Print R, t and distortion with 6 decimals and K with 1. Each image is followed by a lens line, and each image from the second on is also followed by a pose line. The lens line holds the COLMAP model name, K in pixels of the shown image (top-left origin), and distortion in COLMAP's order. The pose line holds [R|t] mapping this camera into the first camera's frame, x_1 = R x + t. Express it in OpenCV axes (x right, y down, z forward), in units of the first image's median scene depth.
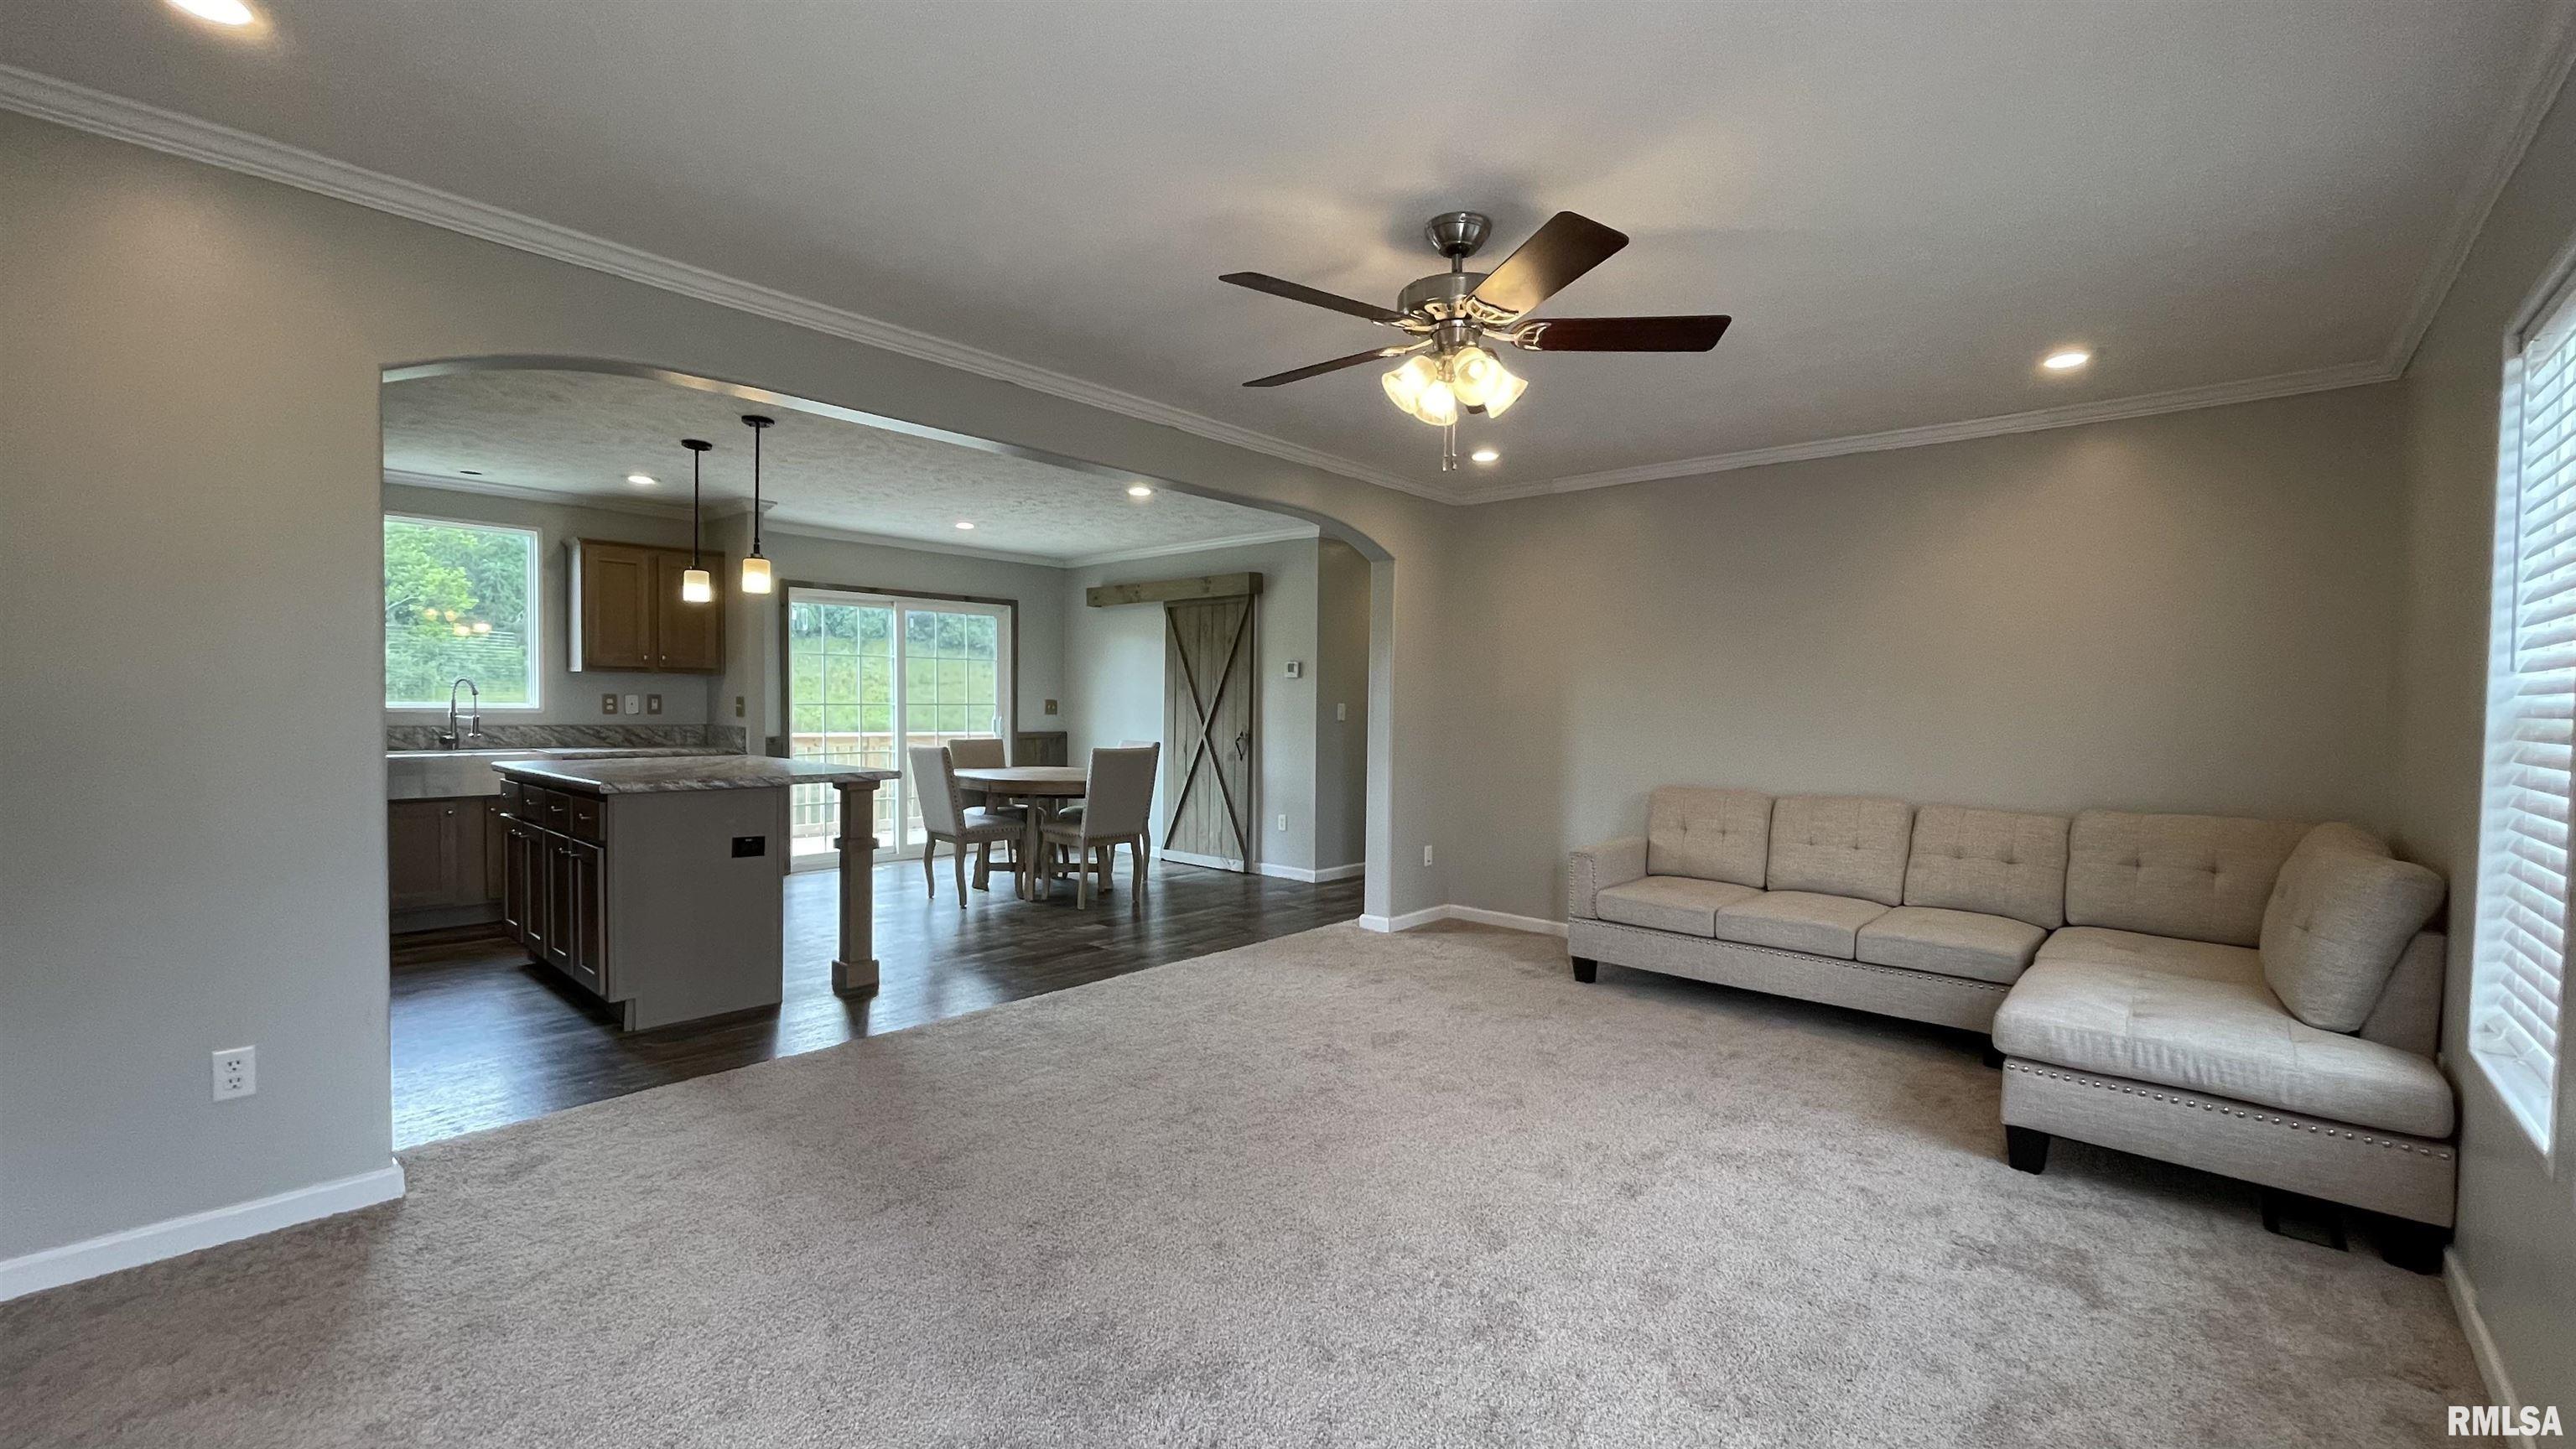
lens RADIAL K [[1048.2, 0, 1296.2], [0, 1048.2, 728.3], [0, 0, 1]] dist [-0.004487, -0.002582]
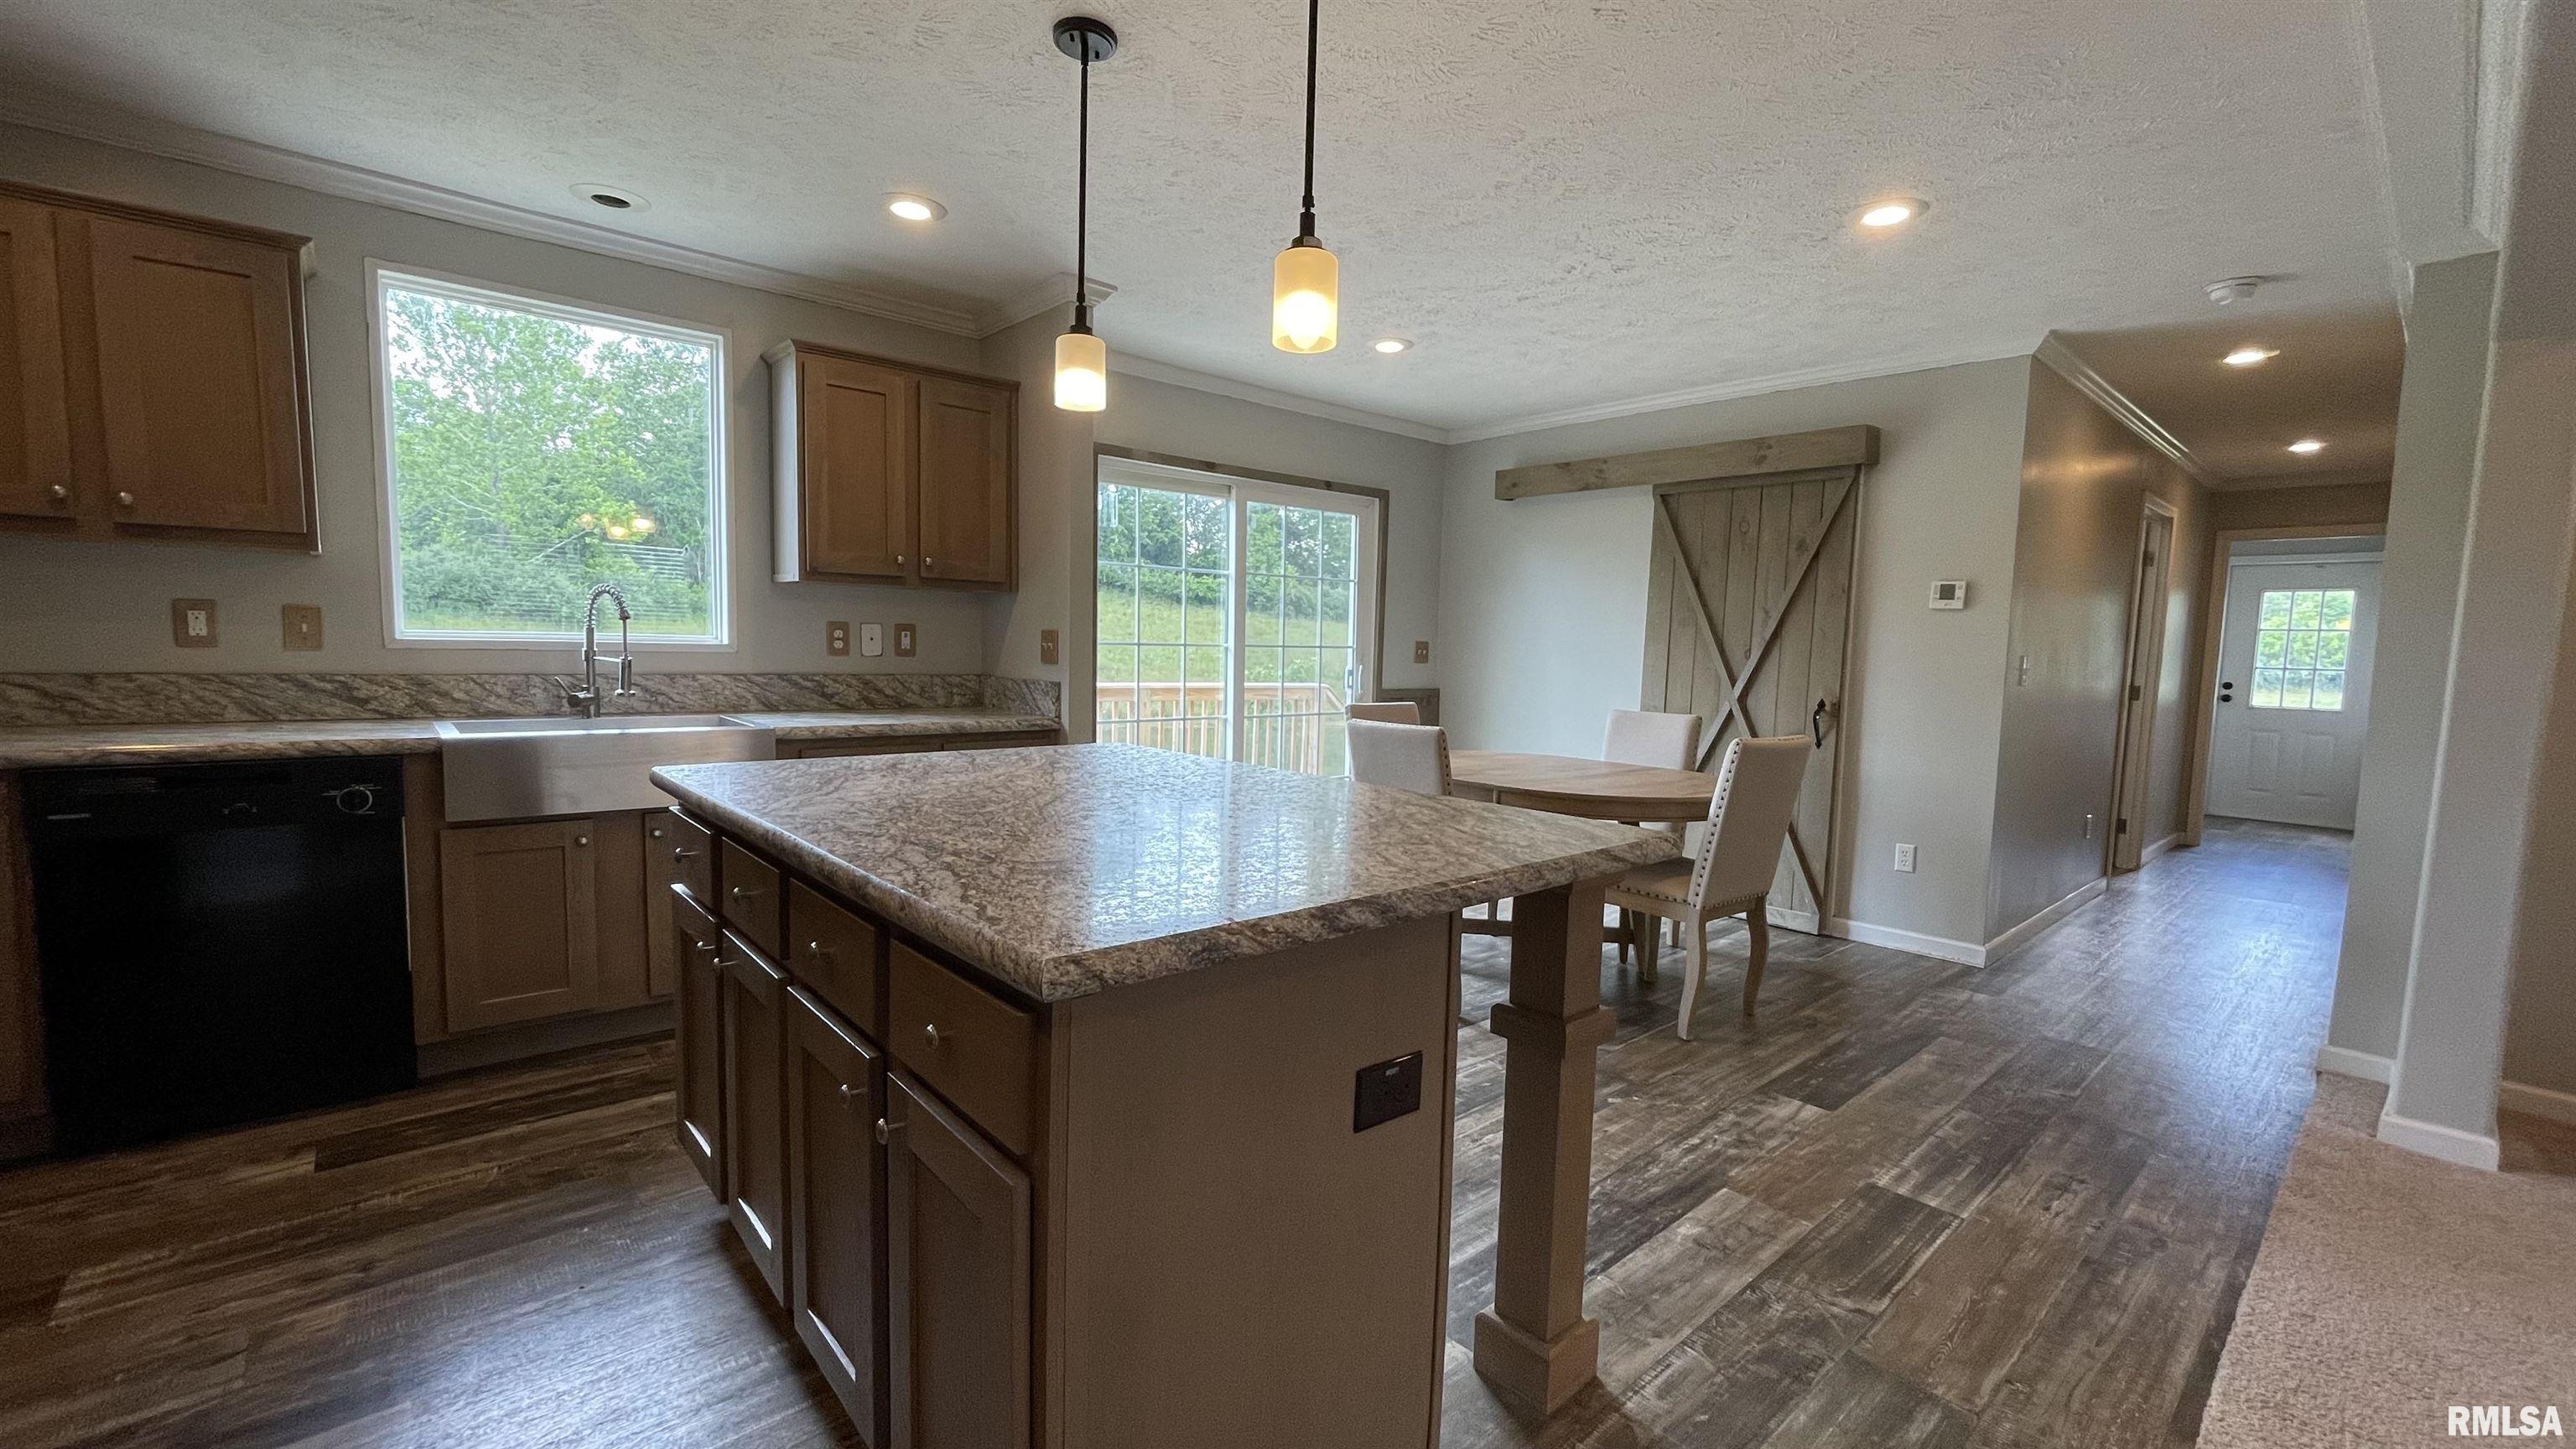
lens RADIAL K [[1048.2, 0, 1290.9], [0, 1048.2, 728.5], [0, 0, 1]] dist [-0.004487, -0.002582]
pose [[0.993136, 0.023723, -0.114537, -0.328992], [-0.017348, 0.998261, 0.056333, -0.010363], [0.115674, -0.053960, 0.991820, 0.432744]]
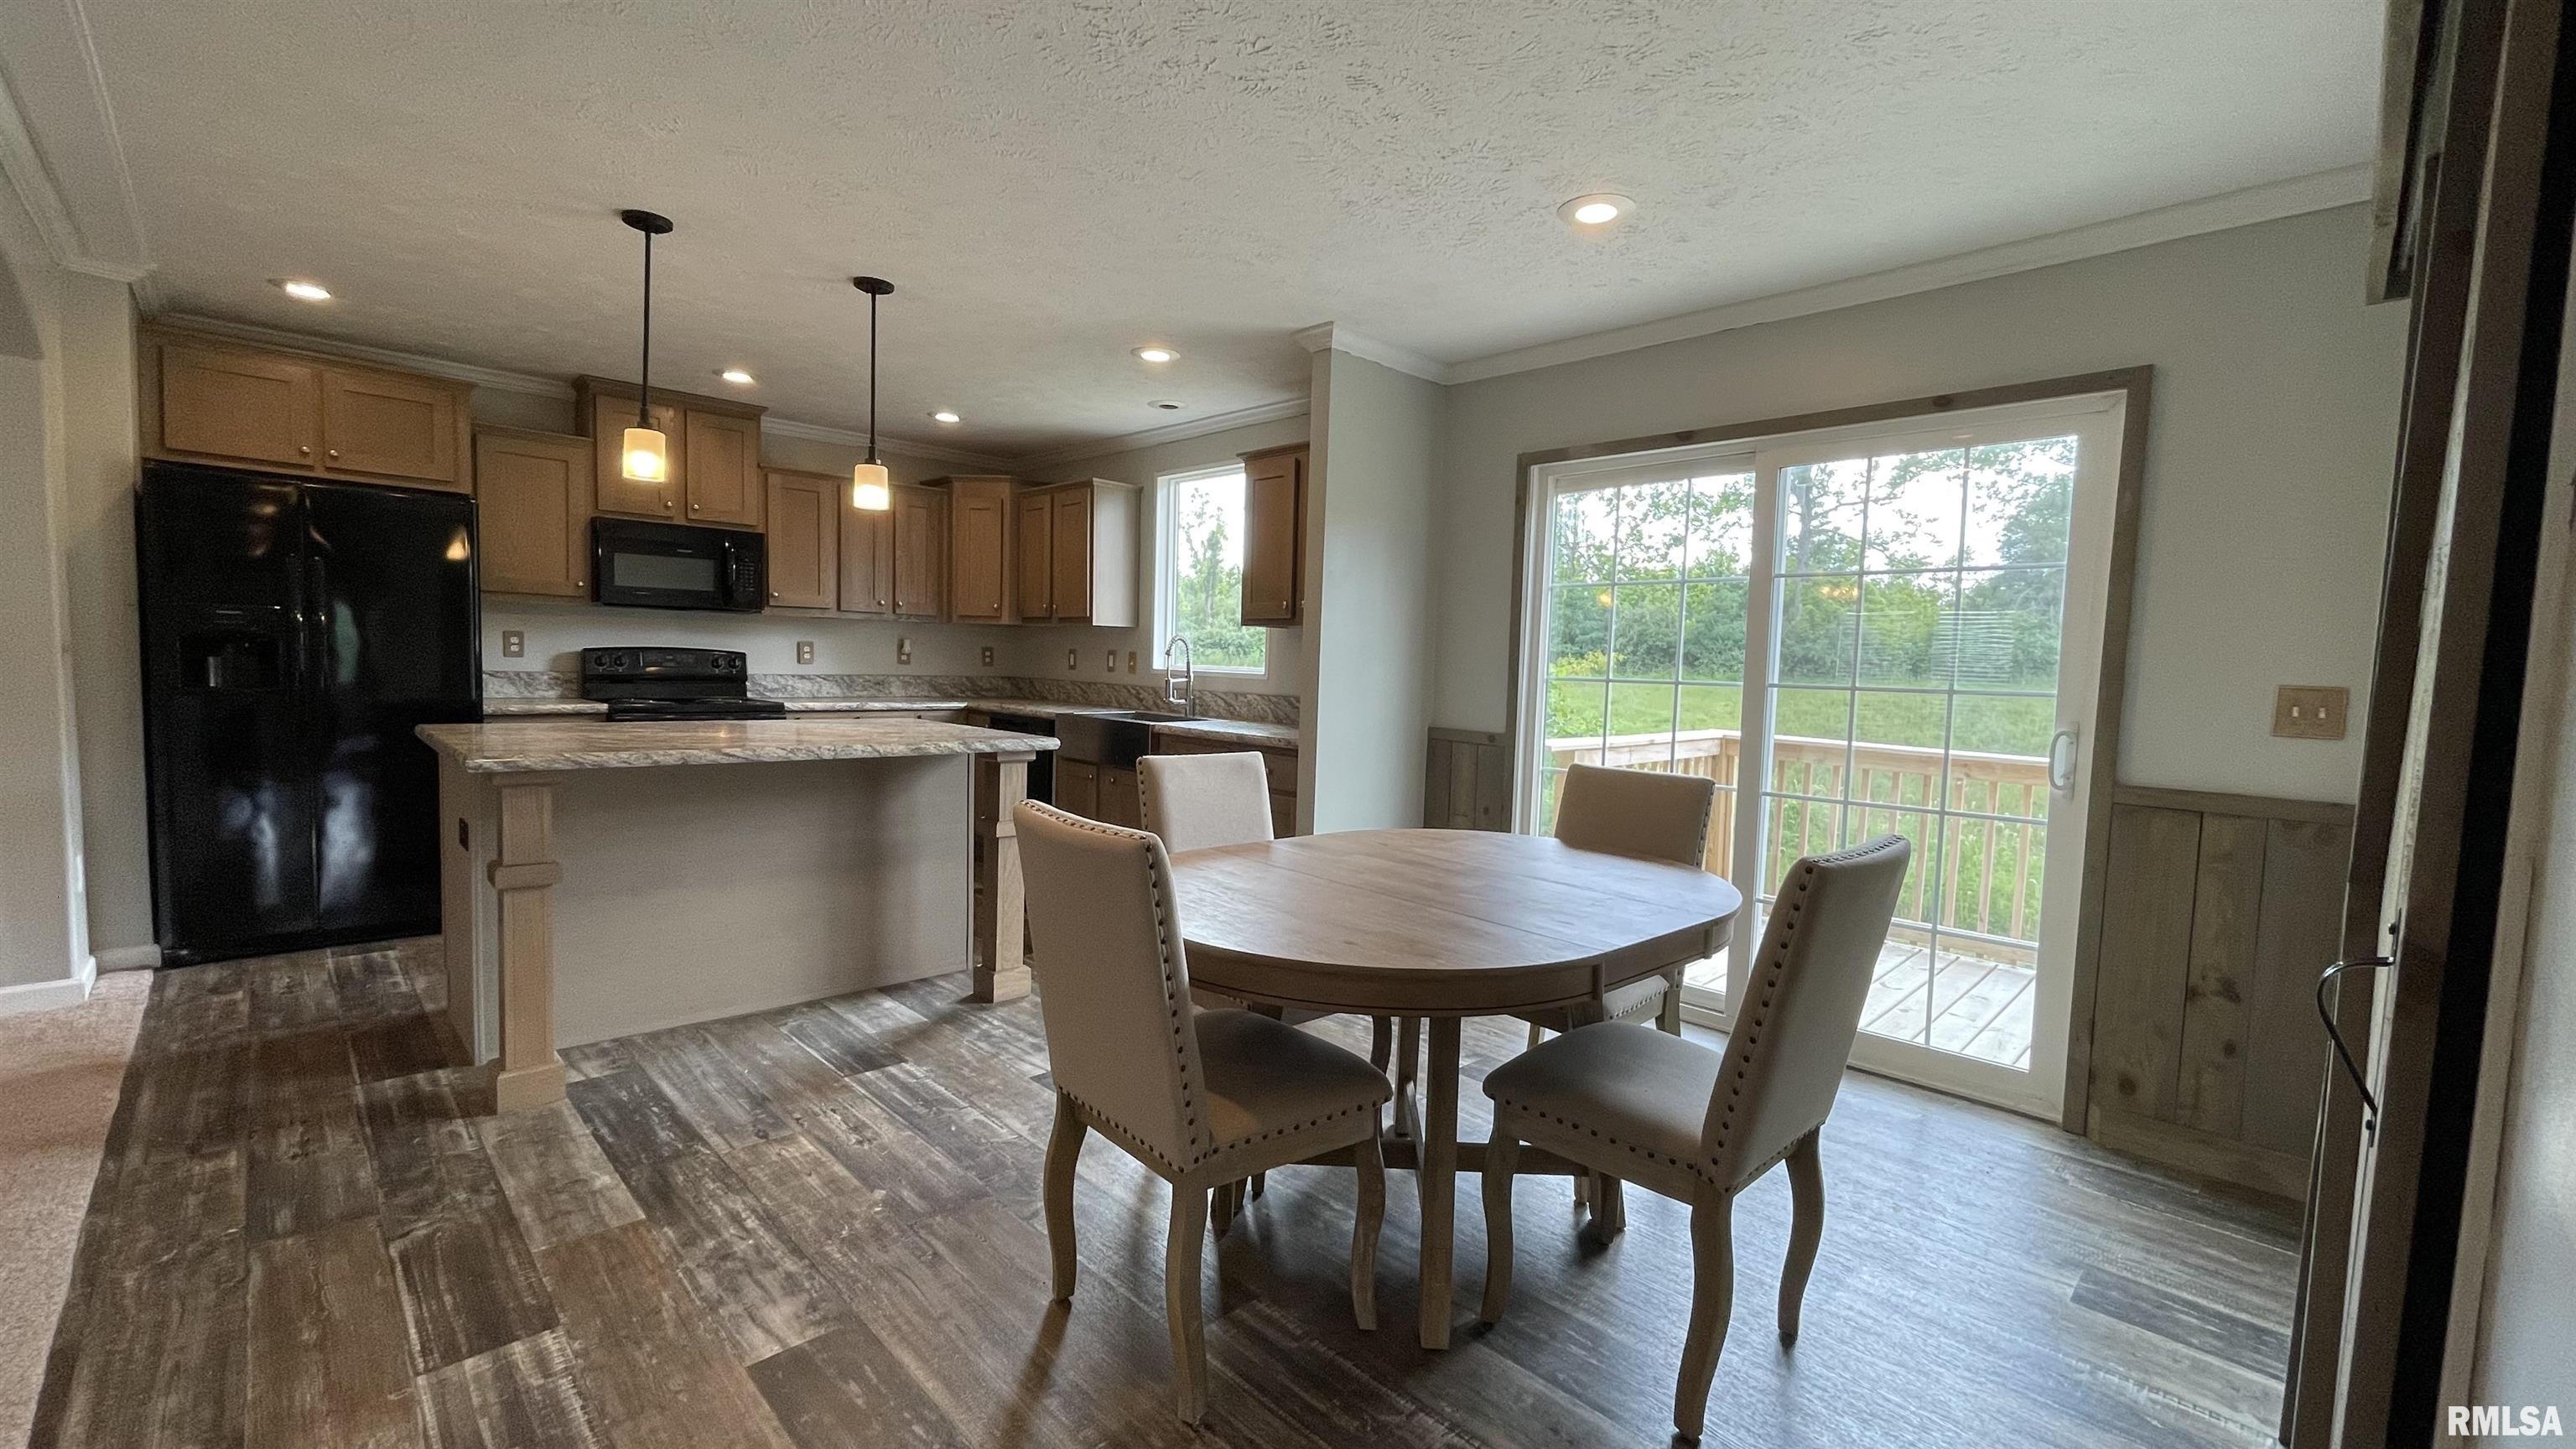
lens RADIAL K [[1048.2, 0, 1298.4], [0, 1048.2, 739.0], [0, 0, 1]] dist [-0.004487, -0.002582]
pose [[-0.067769, 0.059119, -0.995948, 0.094818], [-0.056331, 0.996424, 0.062980, -0.020357], [0.996109, 0.060371, -0.064197, 1.023793]]
